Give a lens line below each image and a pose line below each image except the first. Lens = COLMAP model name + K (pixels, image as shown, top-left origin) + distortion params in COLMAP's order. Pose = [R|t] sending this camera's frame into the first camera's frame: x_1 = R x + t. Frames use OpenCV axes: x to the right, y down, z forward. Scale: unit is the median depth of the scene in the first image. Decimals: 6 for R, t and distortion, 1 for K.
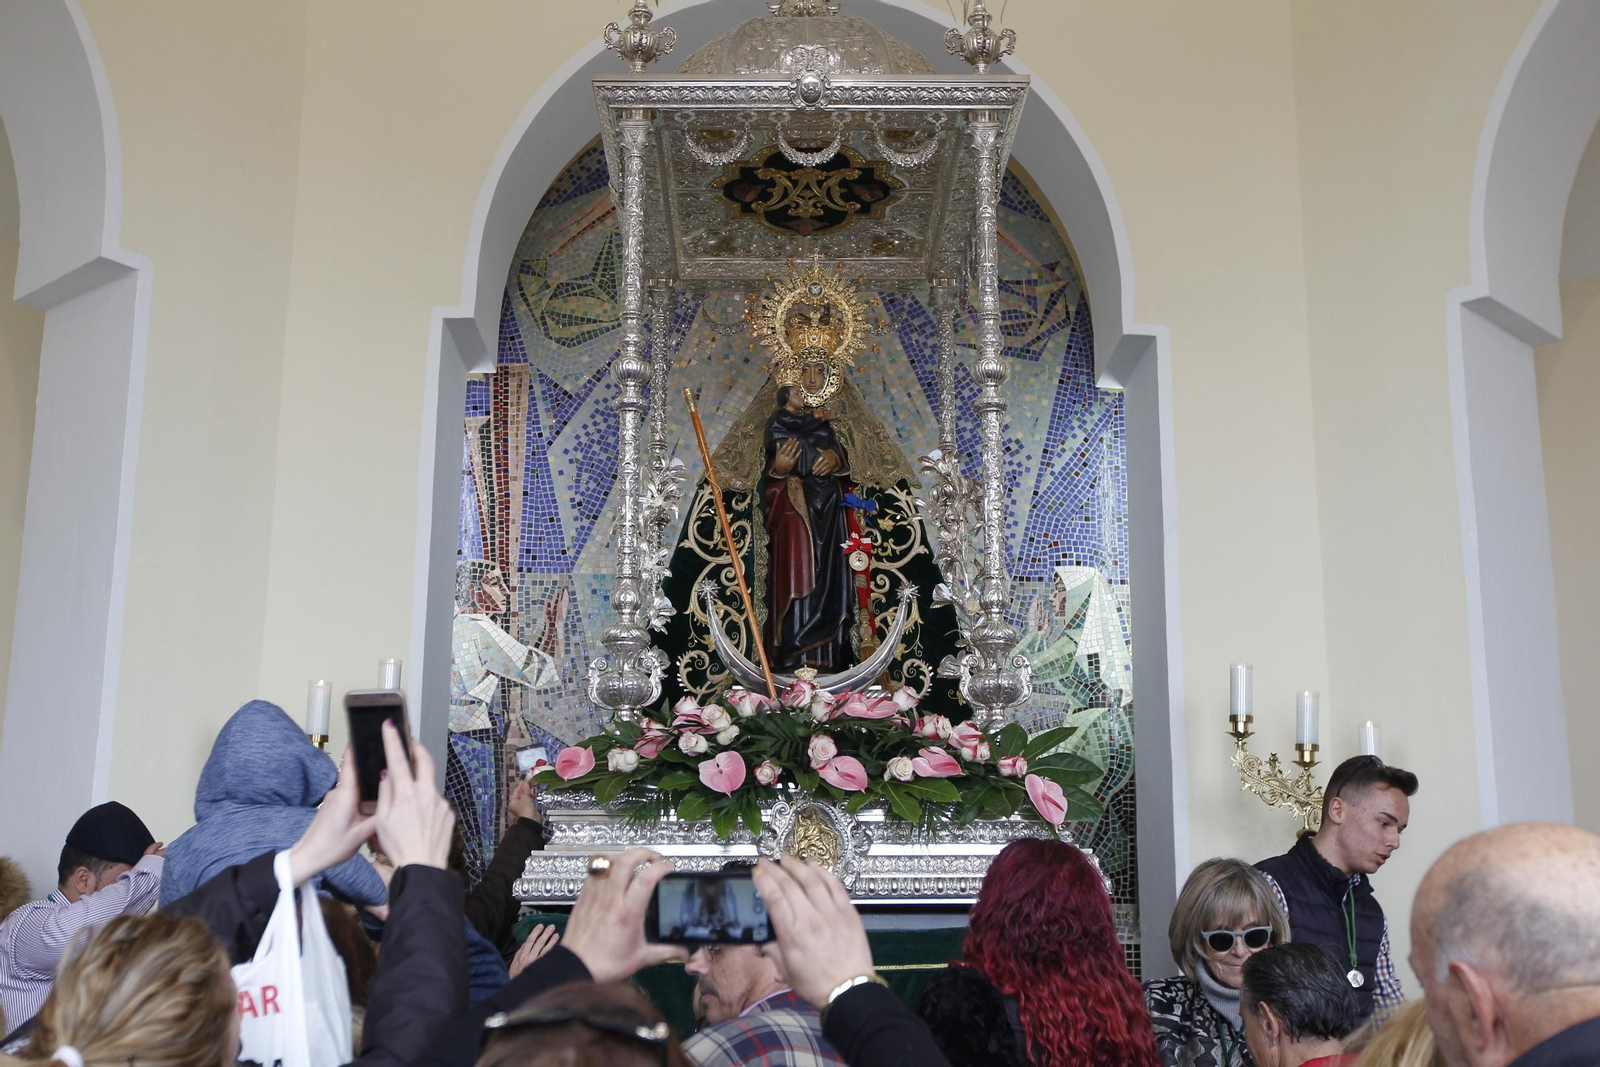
lens RADIAL K [[1937.1, 0, 800.0], [0, 1937.1, 533.5], [0, 0, 1]] dist [0.003973, 0.004224]
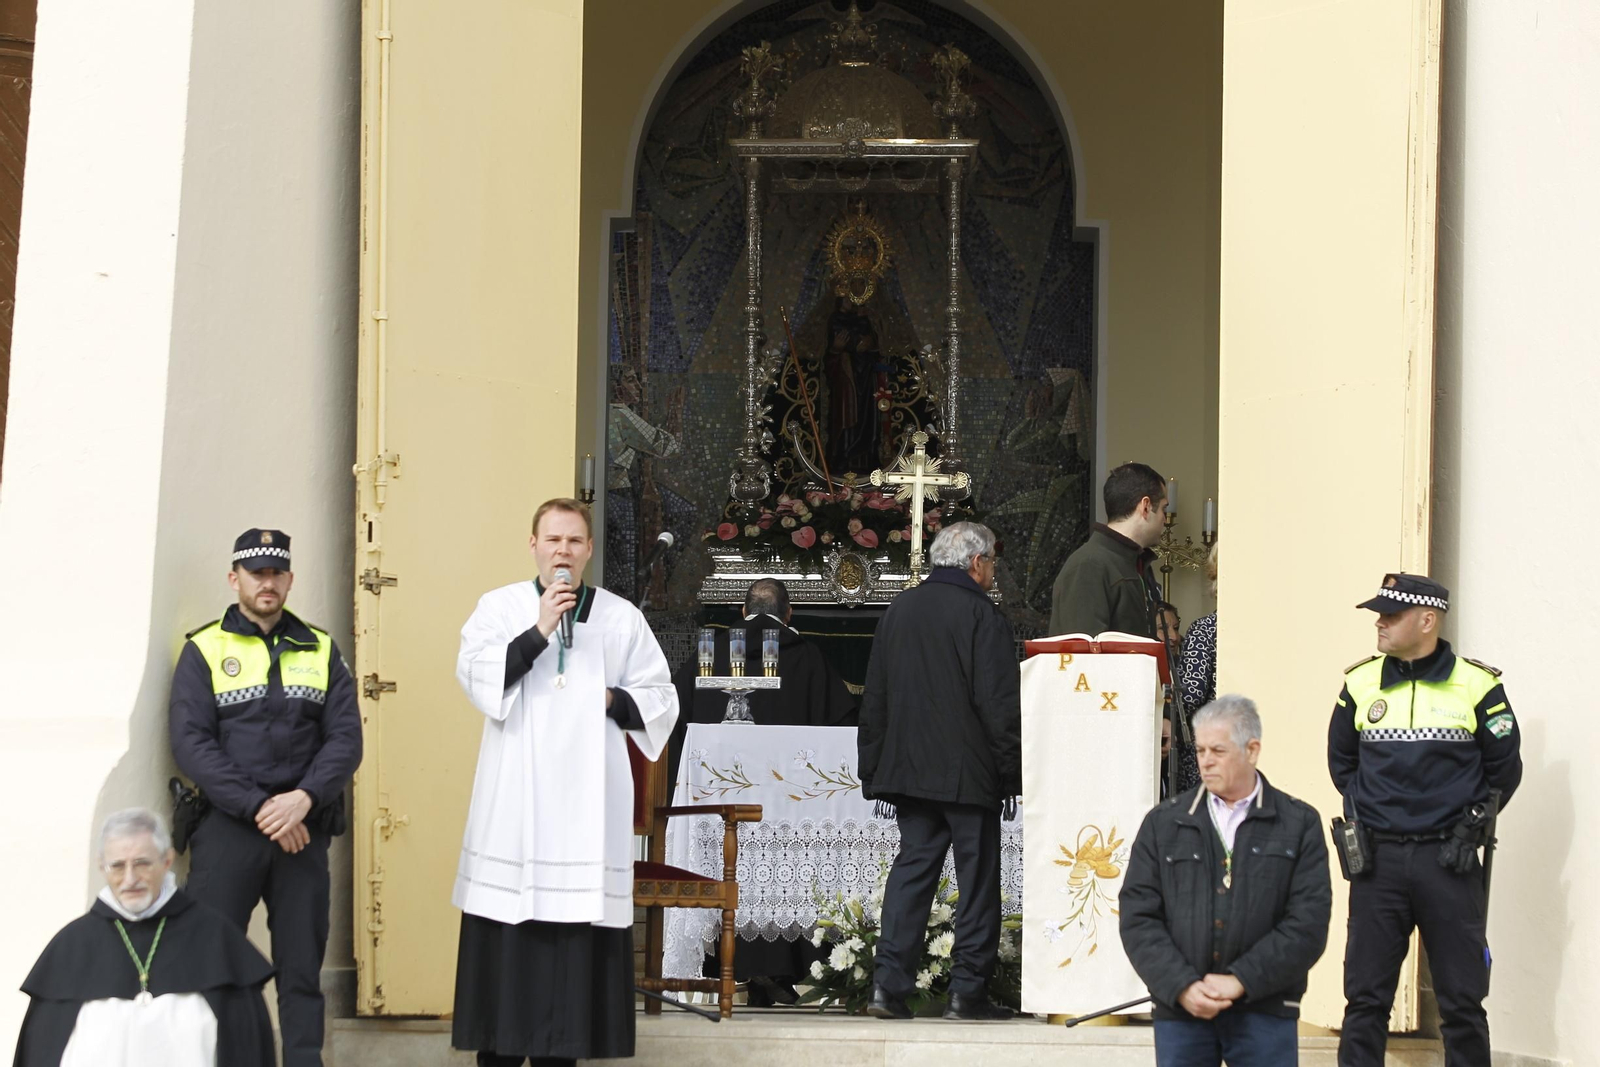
lens RADIAL K [[3736.7, 0, 800.0], [0, 3736.7, 533.5], [0, 0, 1]] dist [0.024007, 0.084447]
pose [[0.999503, 0.006362, -0.030859, 0.056703], [-0.001588, 0.988330, 0.152320, -0.355984], [0.031468, -0.152195, 0.987849, -2.130170]]
